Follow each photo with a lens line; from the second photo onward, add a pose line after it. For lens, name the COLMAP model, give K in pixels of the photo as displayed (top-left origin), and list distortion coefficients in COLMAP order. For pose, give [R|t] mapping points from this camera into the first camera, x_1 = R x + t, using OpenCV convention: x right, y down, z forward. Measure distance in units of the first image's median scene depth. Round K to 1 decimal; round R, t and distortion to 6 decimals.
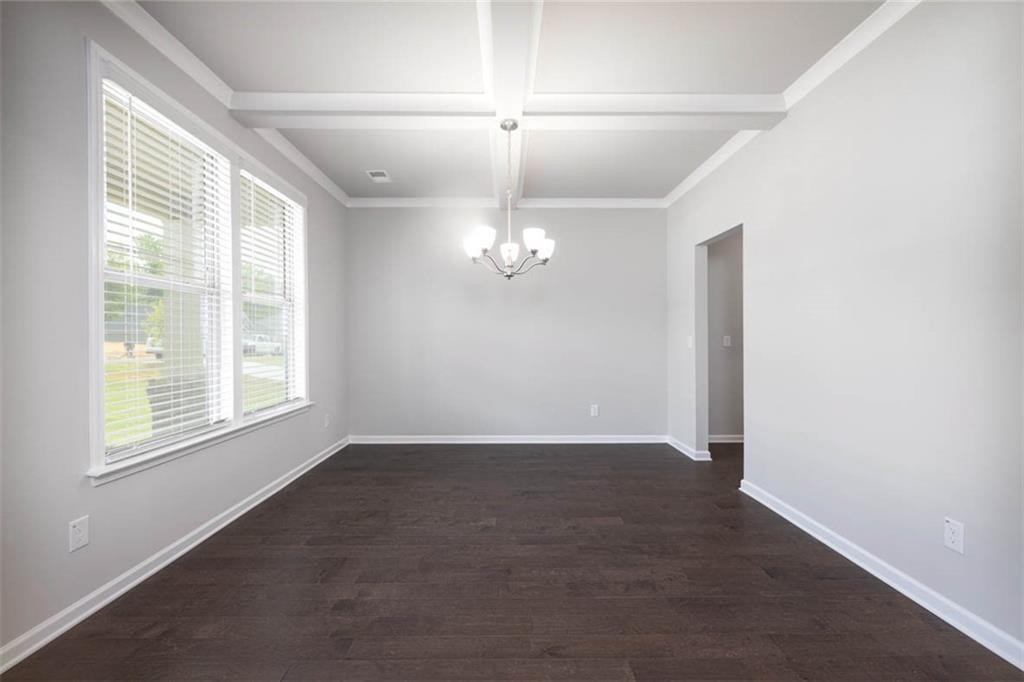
lens RADIAL K [[429.1, 0, 512.0], [0, 429.1, 341.0], [0, 0, 1]] dist [-0.000392, -0.000143]
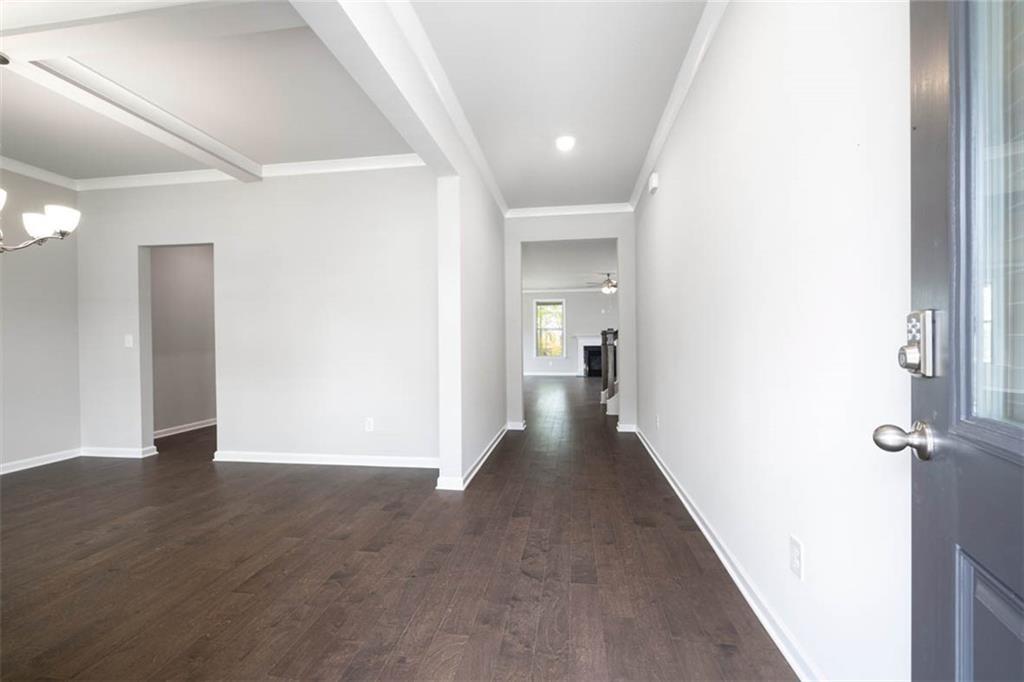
lens RADIAL K [[429.1, 0, 512.0], [0, 429.1, 341.0], [0, 0, 1]] dist [-0.000392, -0.000143]
pose [[0.153086, -0.000850, 0.988212, -0.618741], [0.019789, 0.999802, -0.002205, 0.030115], [-0.988015, 0.019893, 0.153073, -0.035408]]
